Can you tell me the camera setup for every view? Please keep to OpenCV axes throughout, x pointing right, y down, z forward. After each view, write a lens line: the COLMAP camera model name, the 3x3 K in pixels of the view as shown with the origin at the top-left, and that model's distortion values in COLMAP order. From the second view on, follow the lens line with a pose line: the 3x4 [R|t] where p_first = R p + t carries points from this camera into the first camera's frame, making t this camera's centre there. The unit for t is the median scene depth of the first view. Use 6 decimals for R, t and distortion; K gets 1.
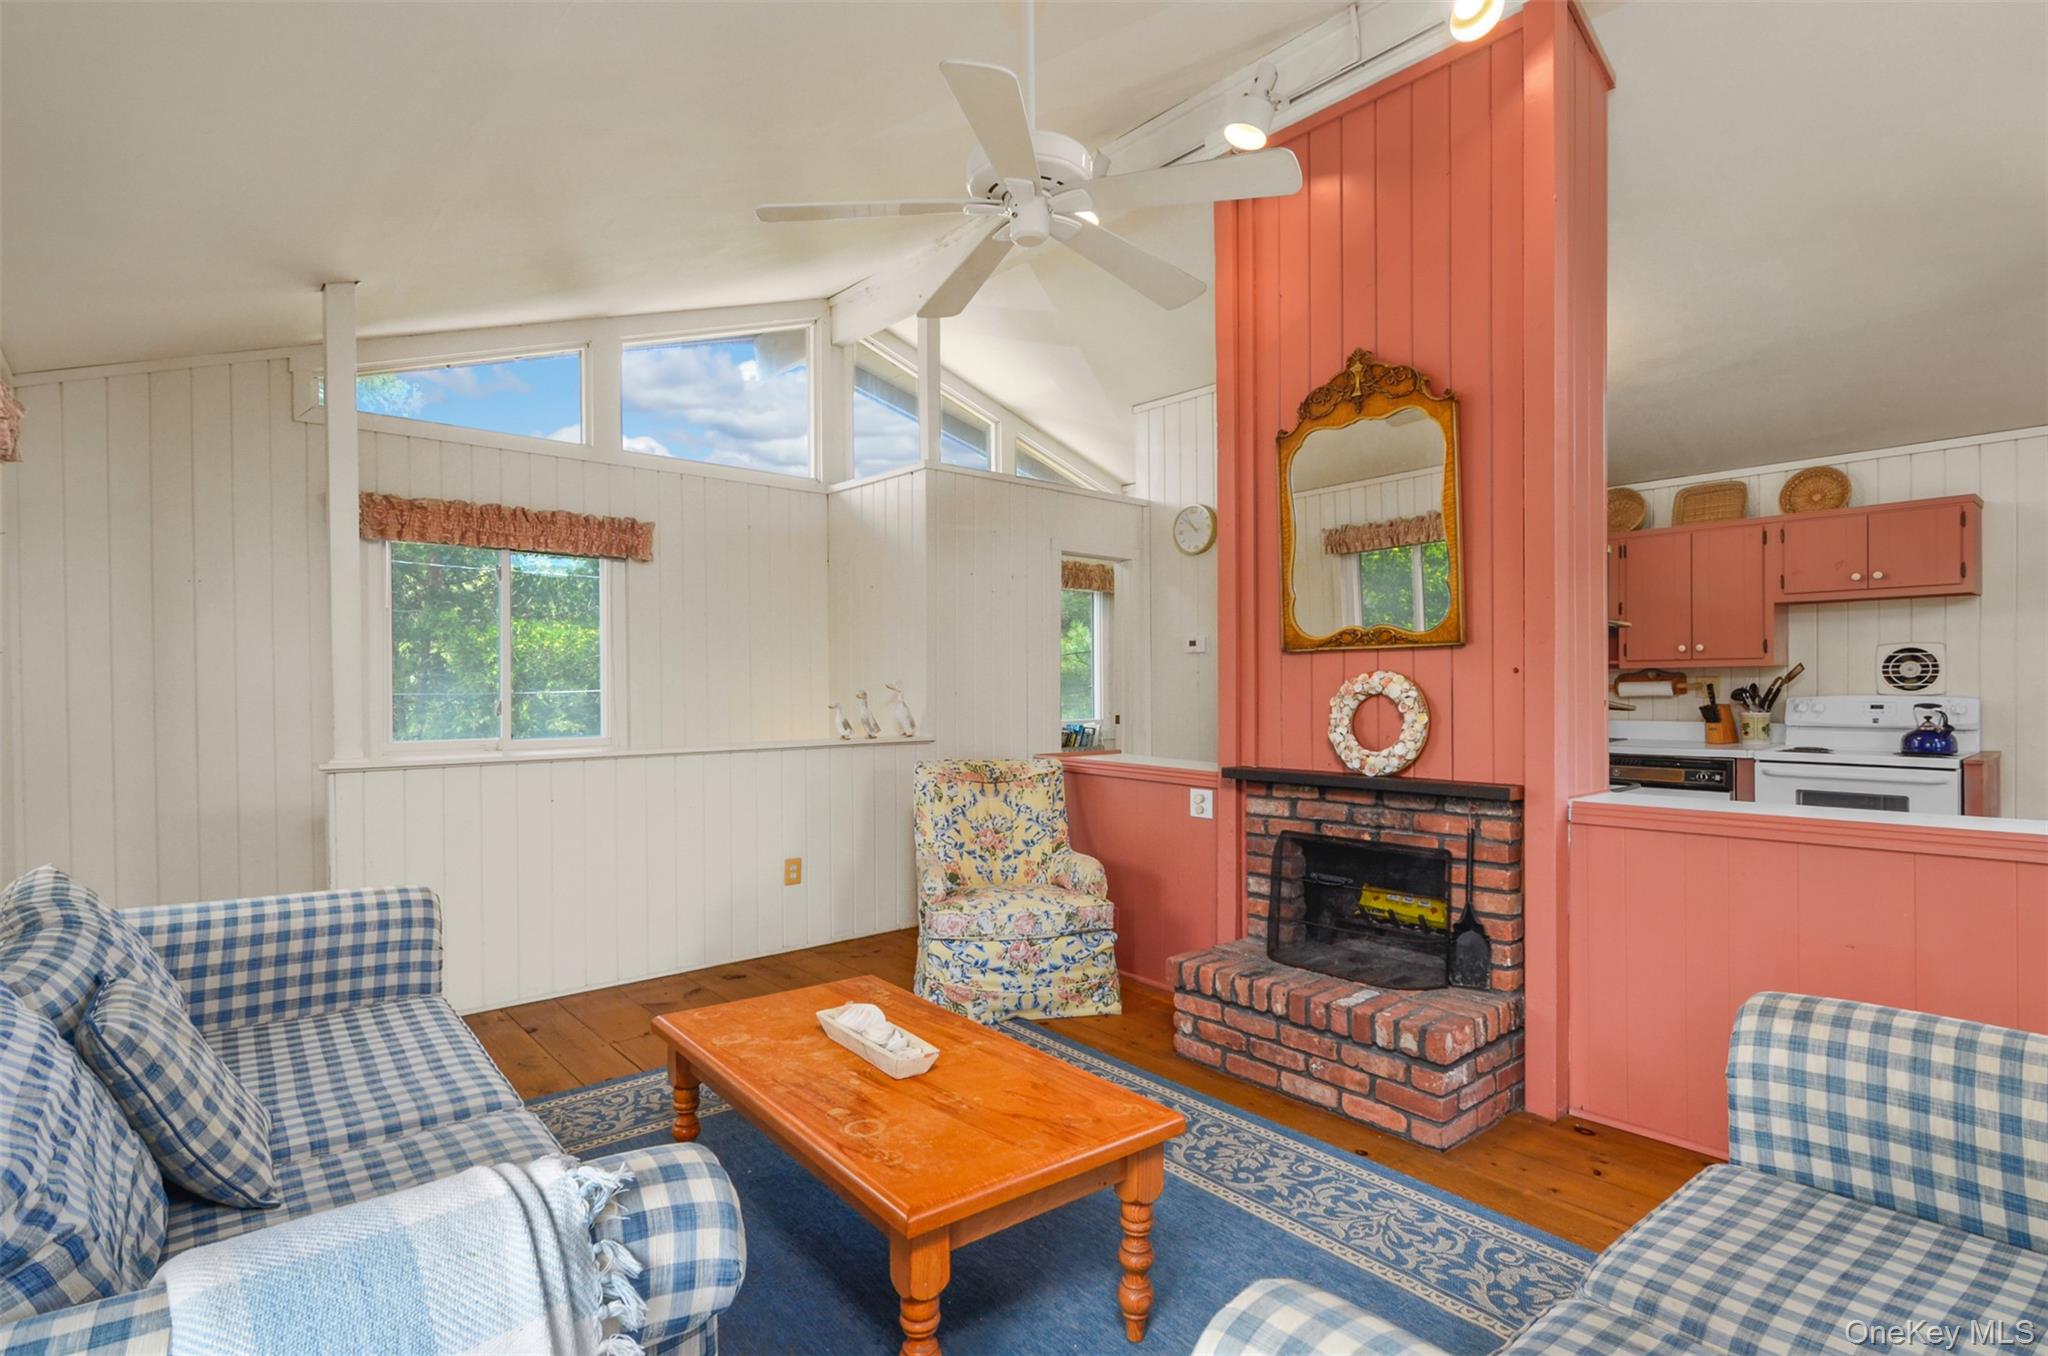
lens RADIAL K [[999.2, 0, 1022.5], [0, 999.2, 679.8], [0, 0, 1]] dist [-0.000480, -0.000443]
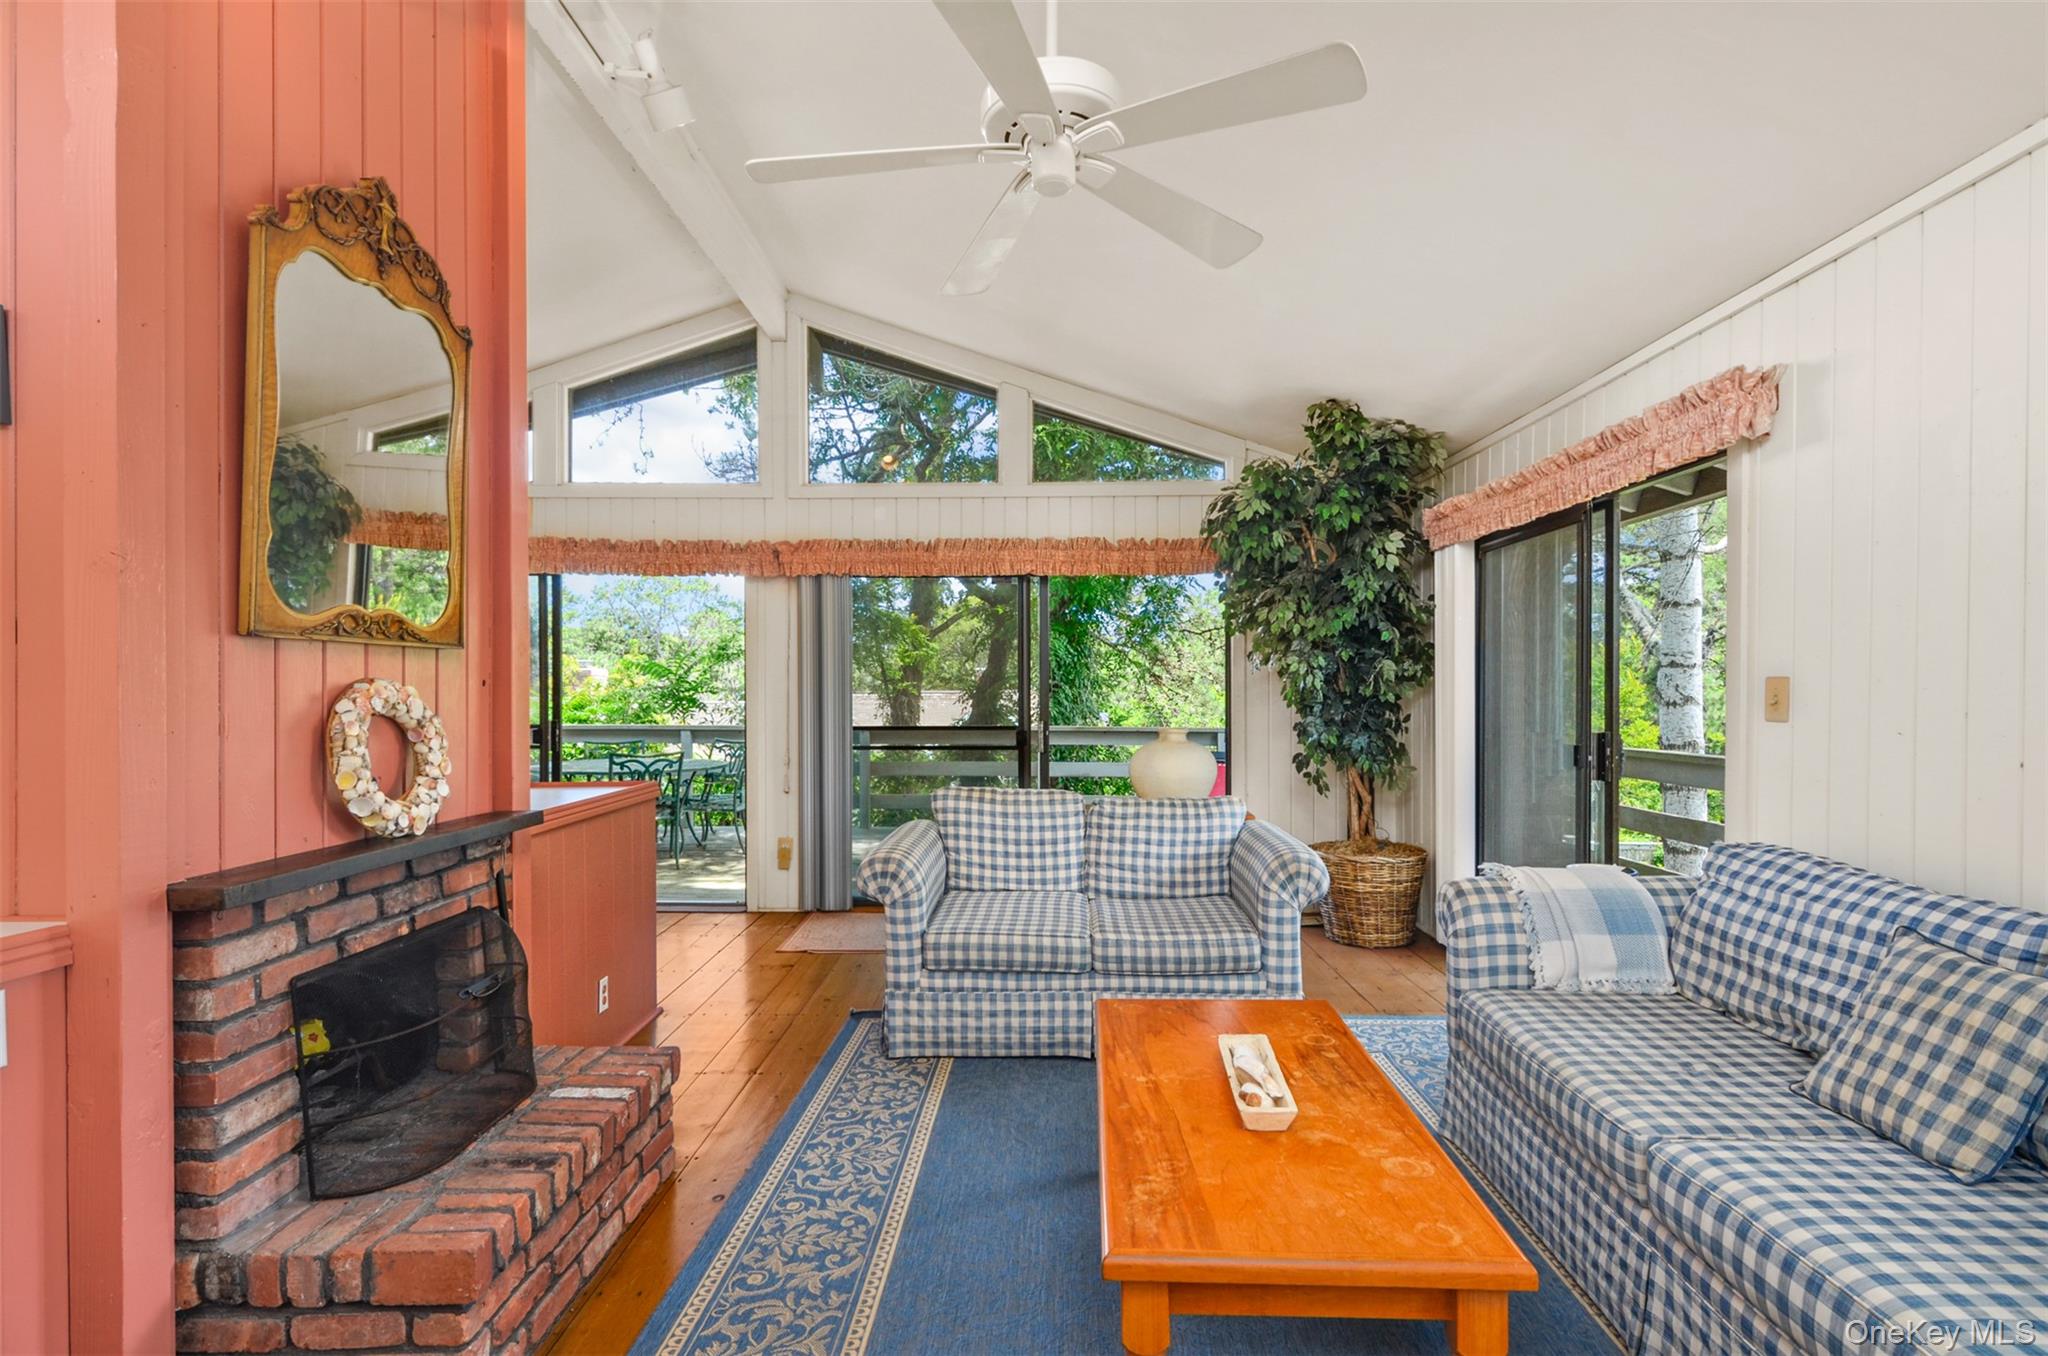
lens RADIAL K [[999.2, 0, 1034.9], [0, 999.2, 683.3], [0, 0, 1]] dist [-0.000480, -0.000443]
pose [[-0.745053, 0.008492, 0.666951, -0.403773], [0.005484, 0.999963, -0.006606, 0.001010], [-0.666982, -0.001264, -0.745072, 1.196917]]
